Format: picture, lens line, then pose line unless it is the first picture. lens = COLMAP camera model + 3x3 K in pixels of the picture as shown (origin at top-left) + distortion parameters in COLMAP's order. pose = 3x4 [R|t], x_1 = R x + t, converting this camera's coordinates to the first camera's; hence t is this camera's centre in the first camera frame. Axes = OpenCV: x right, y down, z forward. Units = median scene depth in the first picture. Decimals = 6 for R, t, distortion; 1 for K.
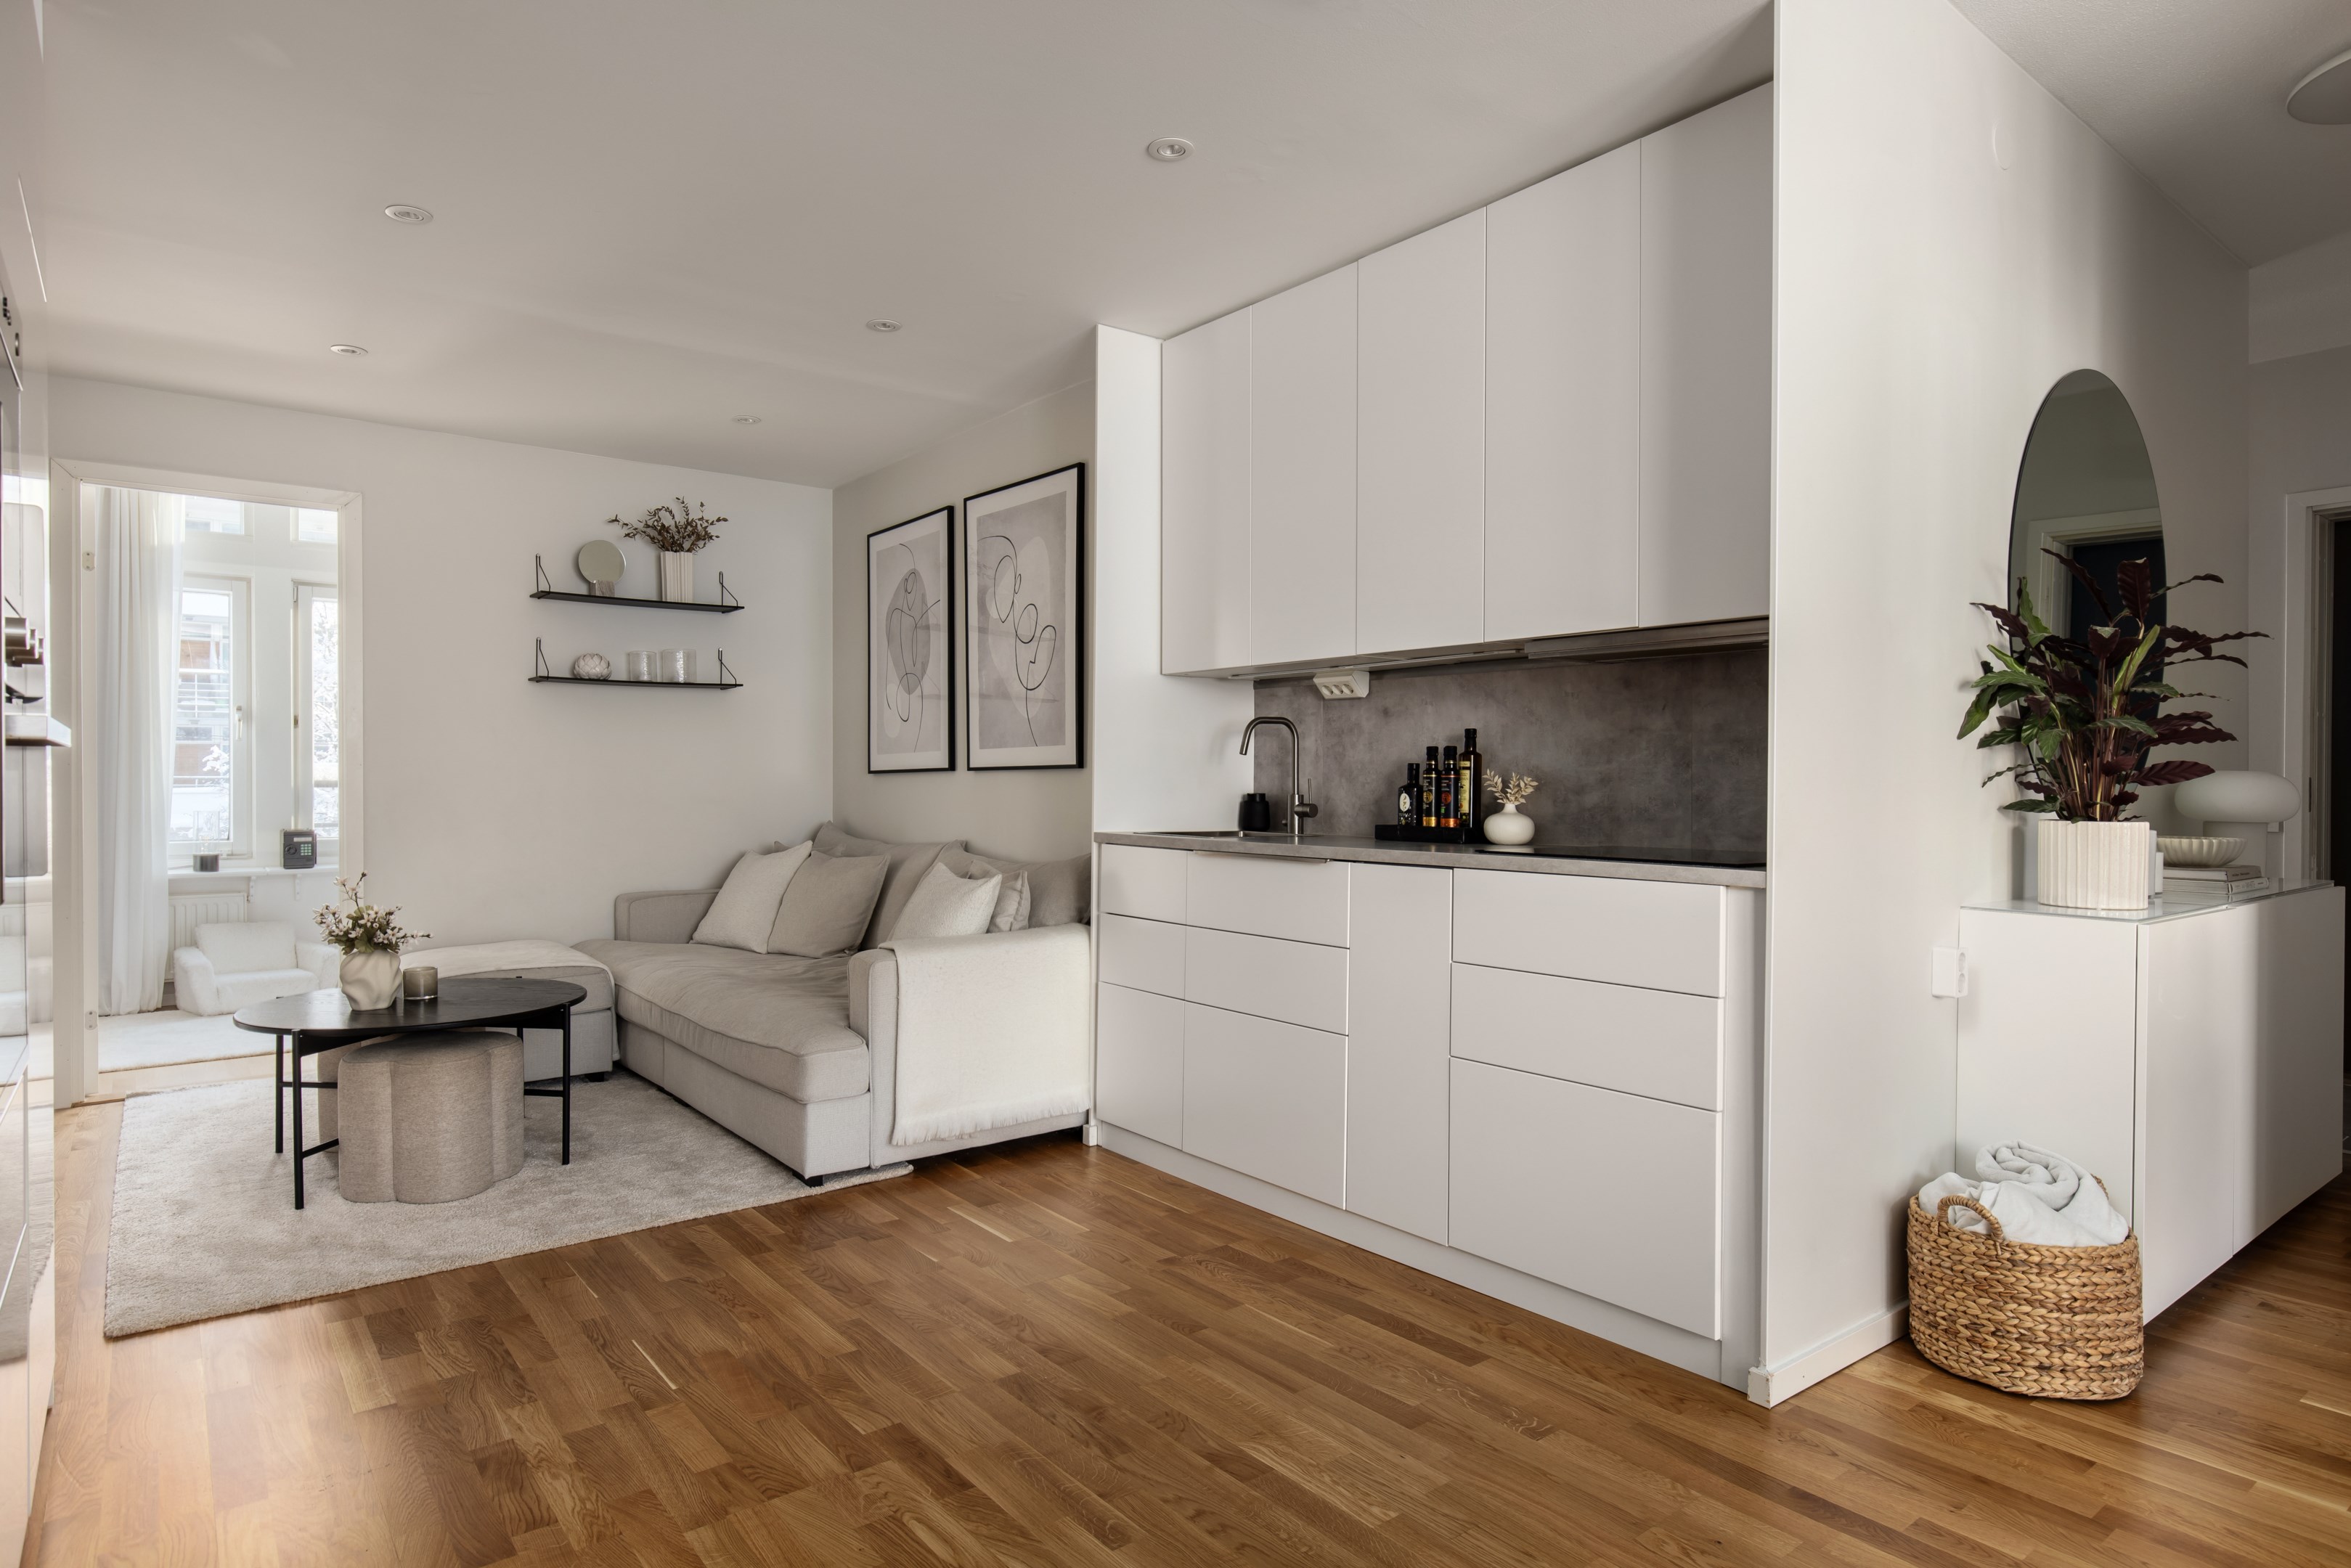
lens RADIAL K [[1300.7, 0, 1179.2], [0, 1300.7, 786.2], [0, 0, 1]] dist [0.004208, -0.000824]
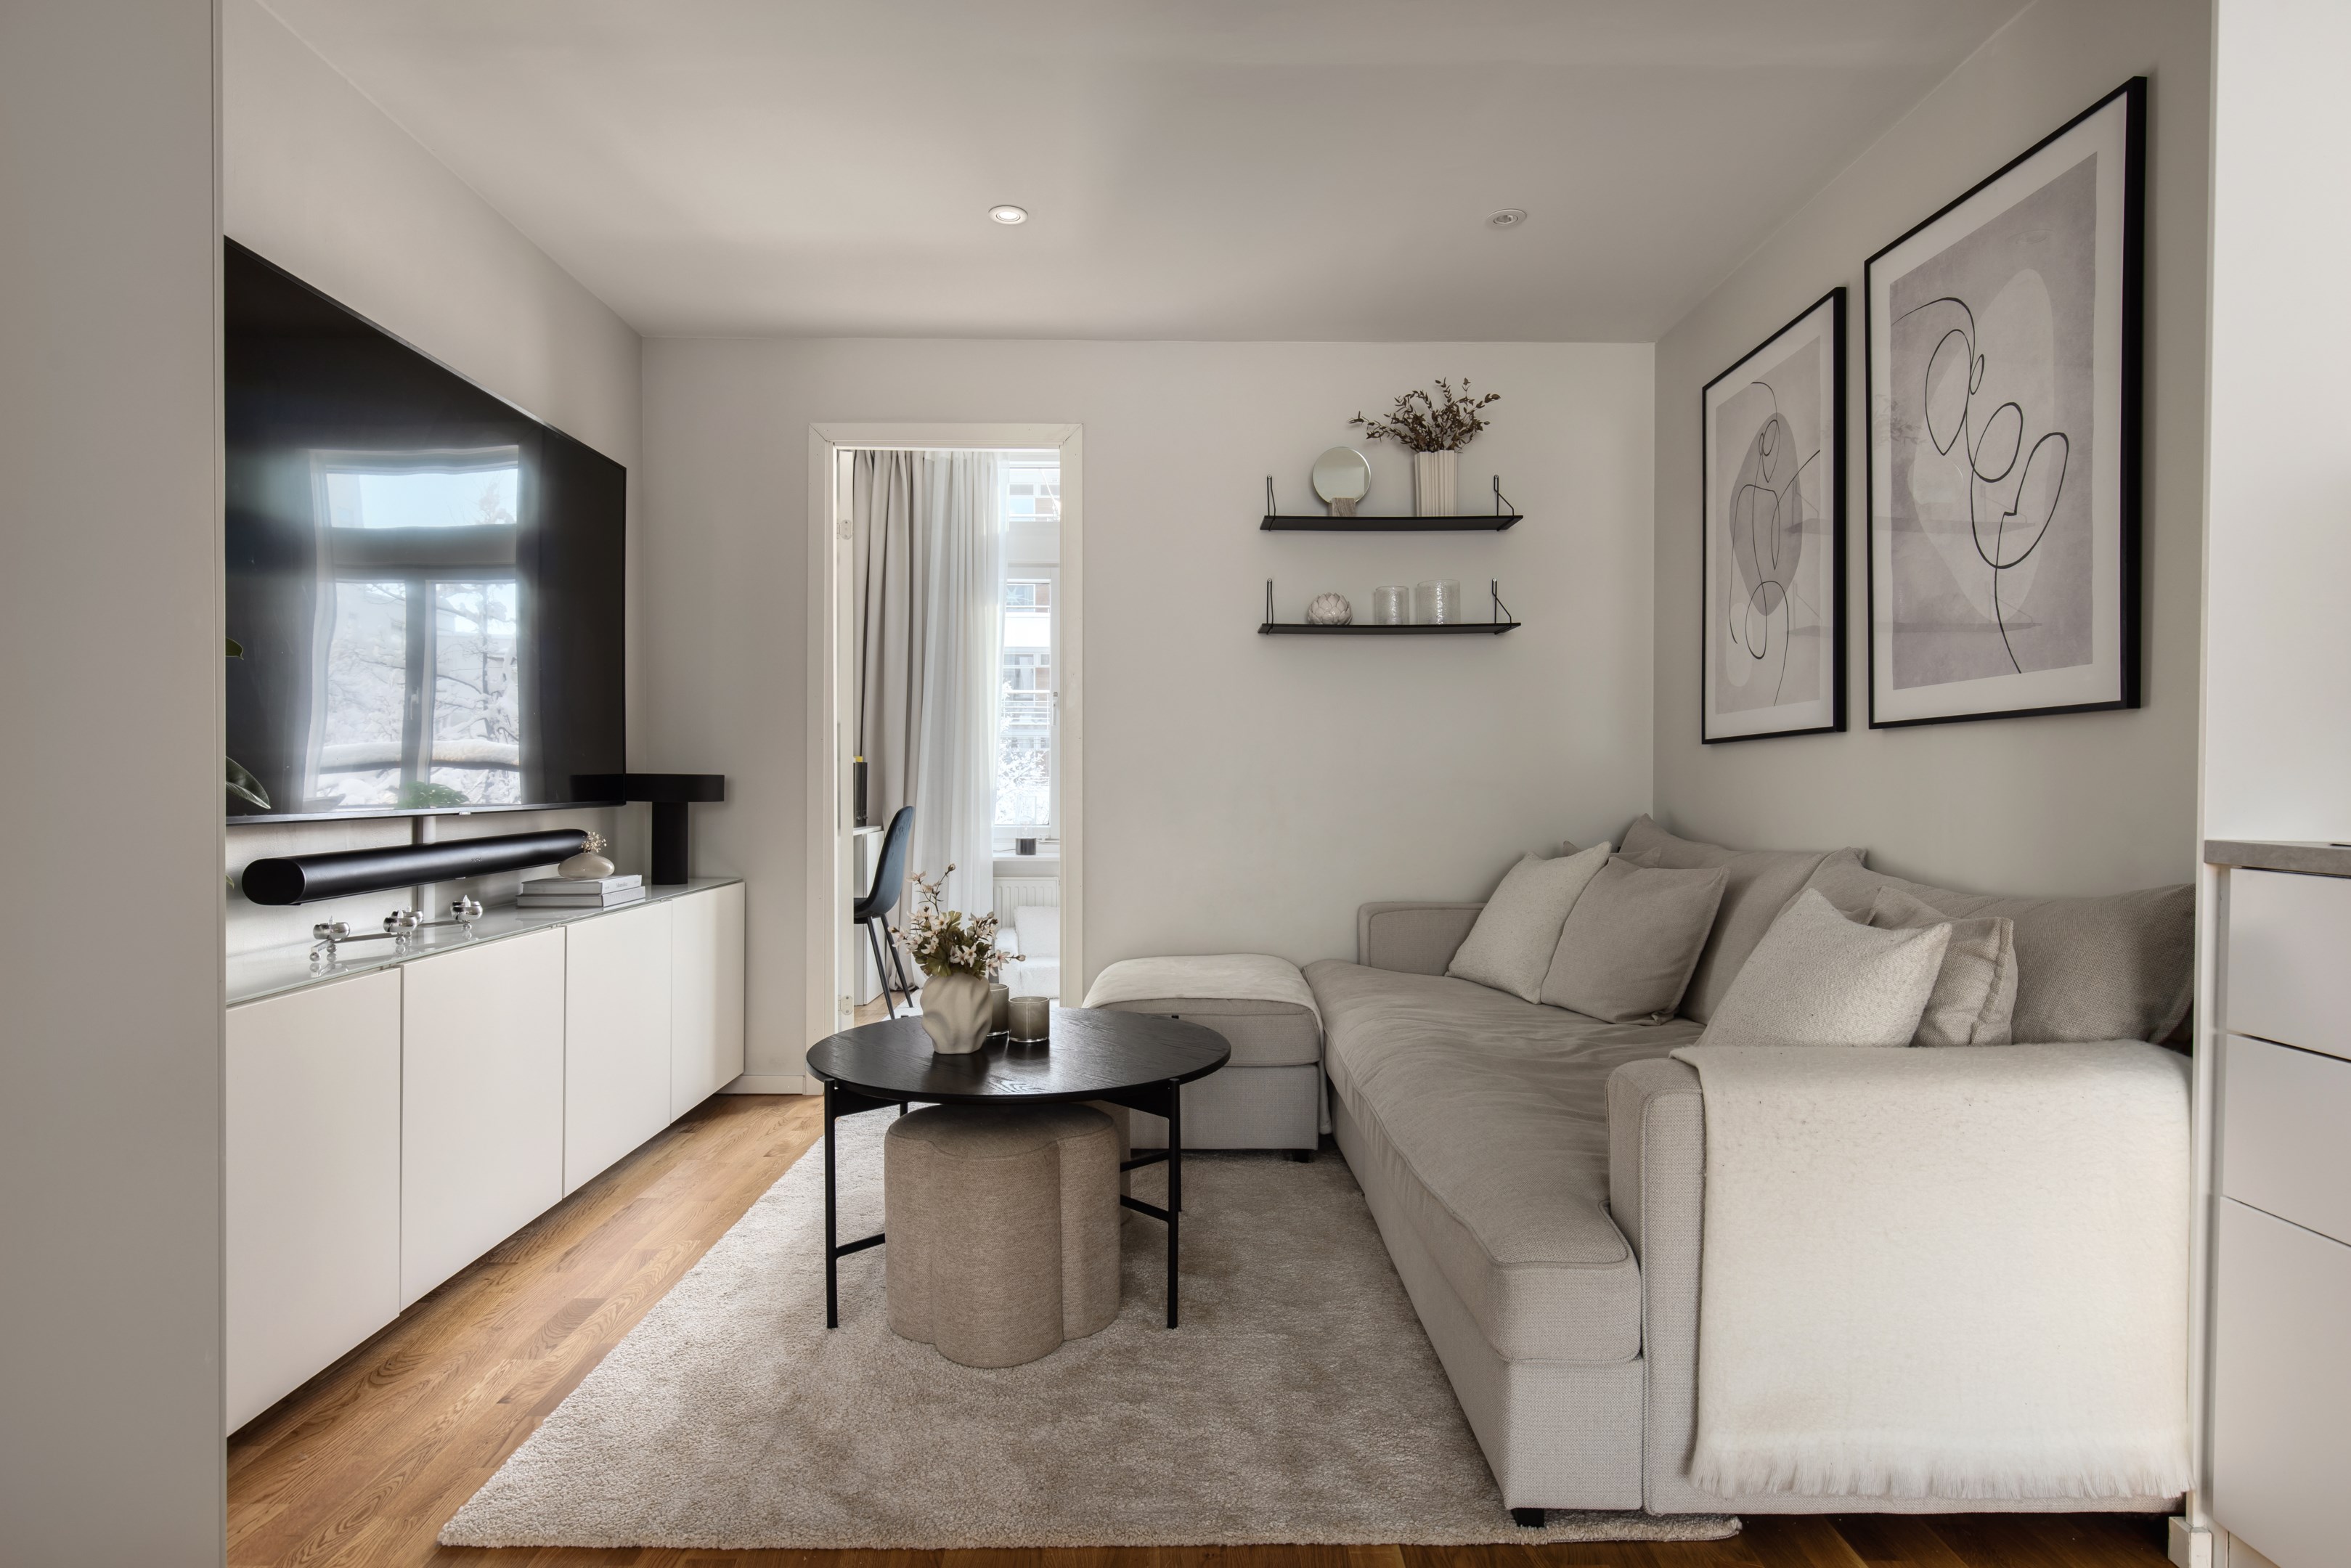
lens RADIAL K [[1300.7, 0, 1158.8], [0, 1300.7, 784.8], [0, 0, 1]] dist [0.004208, -0.000824]
pose [[0.789573, 0.002761, -0.613651, -0.071927], [-0.003744, 0.999993, -0.000318, 0.018187], [0.613646, 0.002548, 0.789577, 0.440569]]
